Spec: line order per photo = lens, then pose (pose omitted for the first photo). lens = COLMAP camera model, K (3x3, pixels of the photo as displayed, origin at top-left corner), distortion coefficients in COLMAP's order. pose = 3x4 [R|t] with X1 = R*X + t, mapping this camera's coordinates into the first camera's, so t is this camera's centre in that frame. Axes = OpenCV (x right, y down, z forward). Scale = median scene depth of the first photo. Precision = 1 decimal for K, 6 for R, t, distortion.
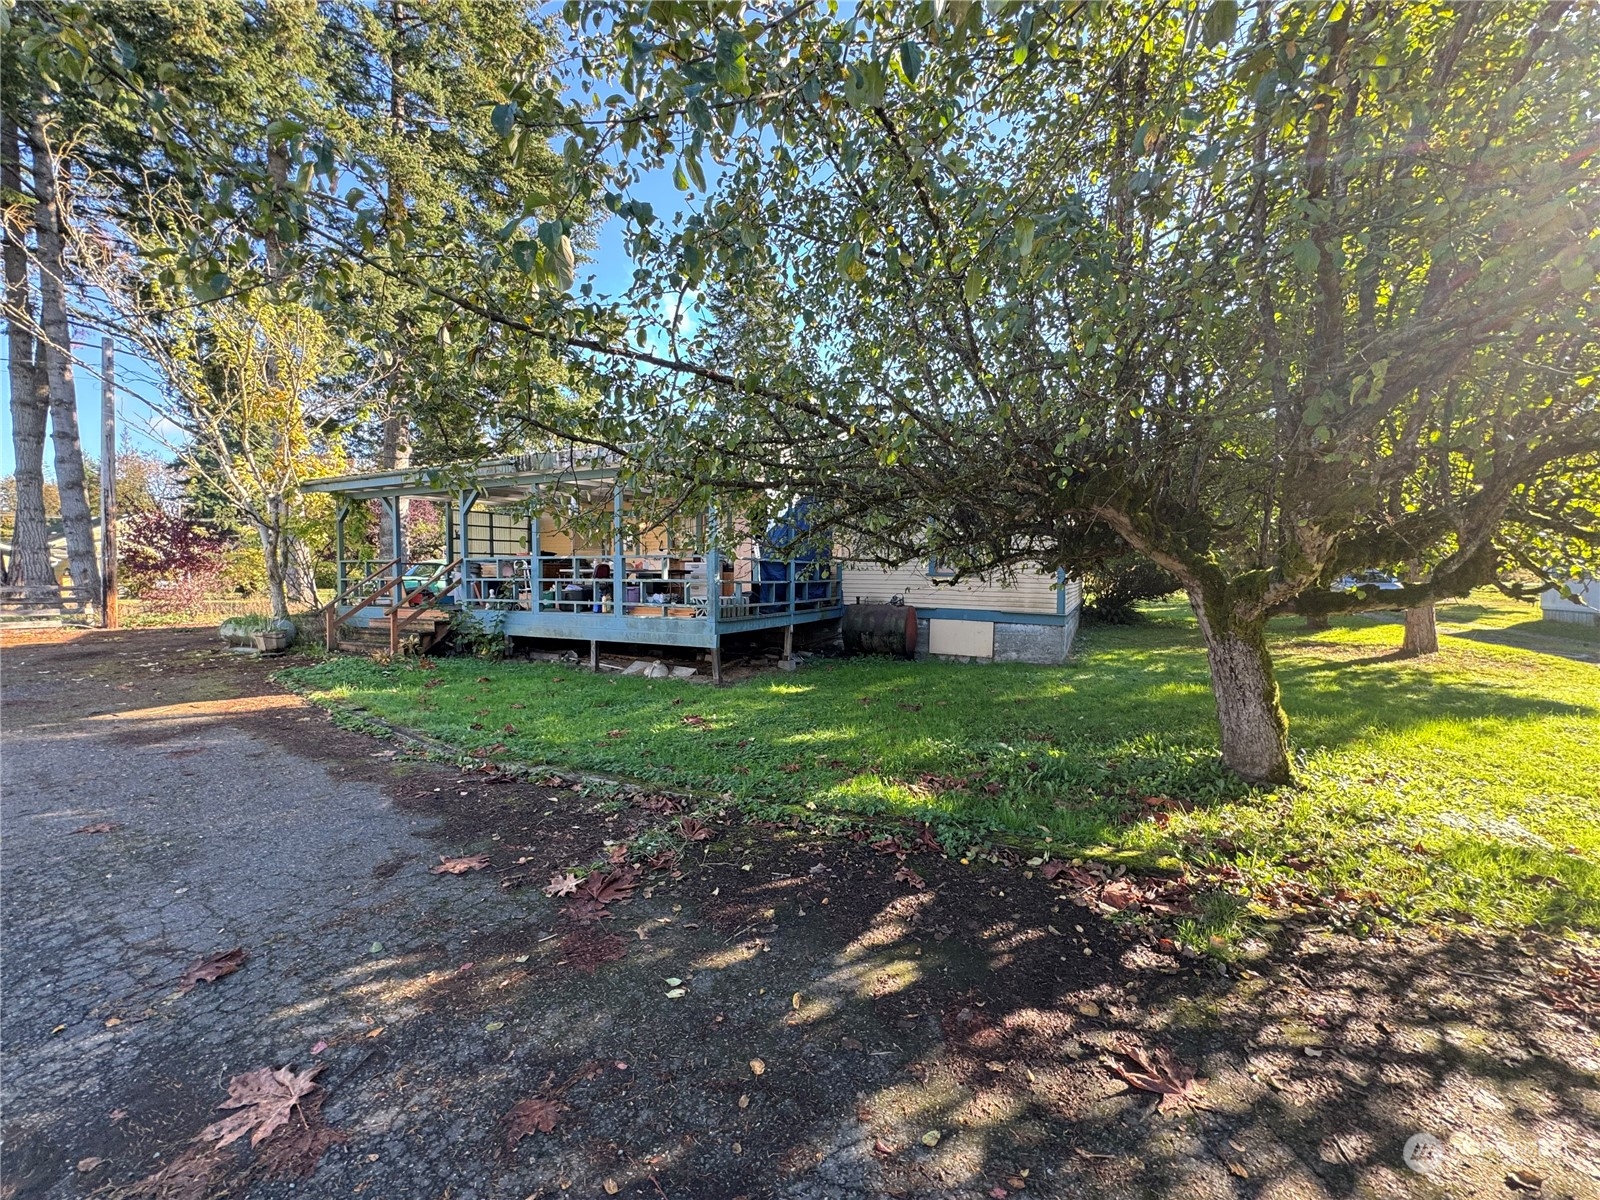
lens RADIAL K [[645.9, 0, 791.3], [0, 645.9, 590.7], [0, 0, 1]] dist [0.003684, 0.000515]
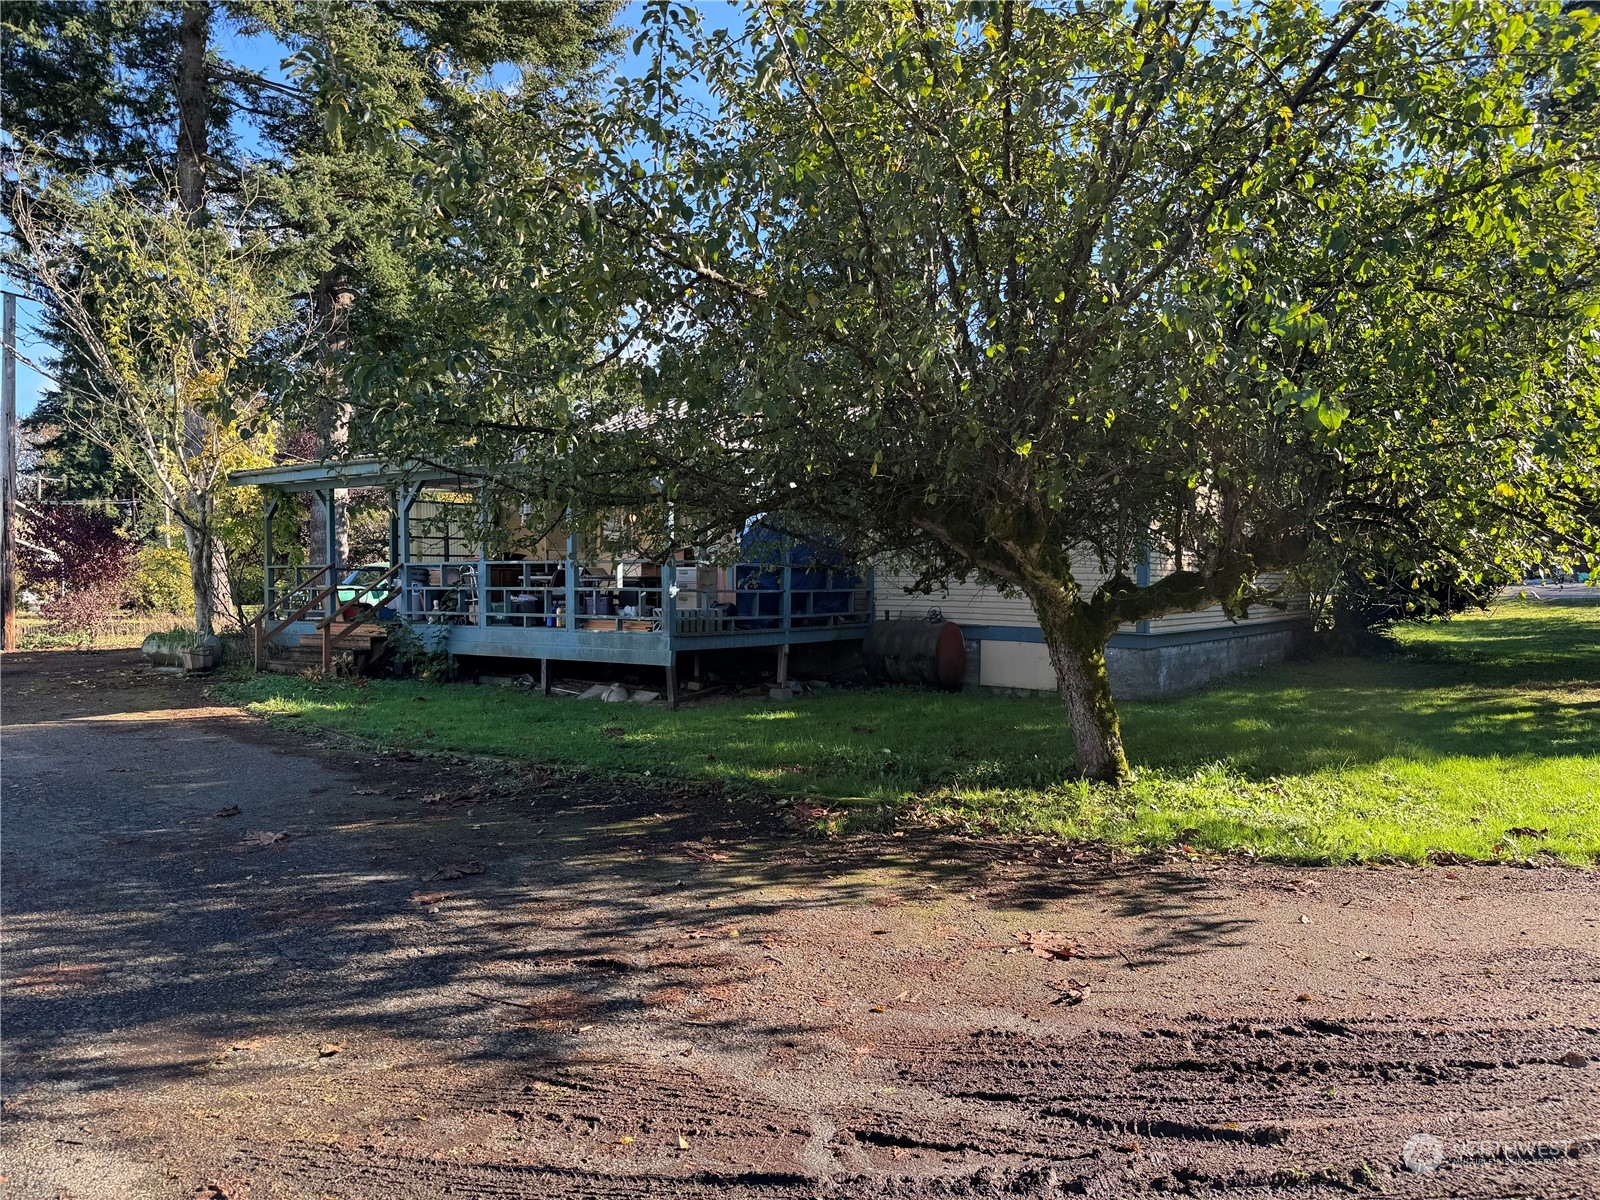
lens RADIAL K [[1101.7, 0, 805.1], [0, 1101.7, 601.3], [0, 0, 1]] dist [-0.008298, -0.008864]
pose [[0.989770, 0.000247, -0.142670, 0.215266], [-0.001367, 0.999969, -0.007751, 0.010468], [0.142664, 0.007867, 0.989740, -0.343196]]
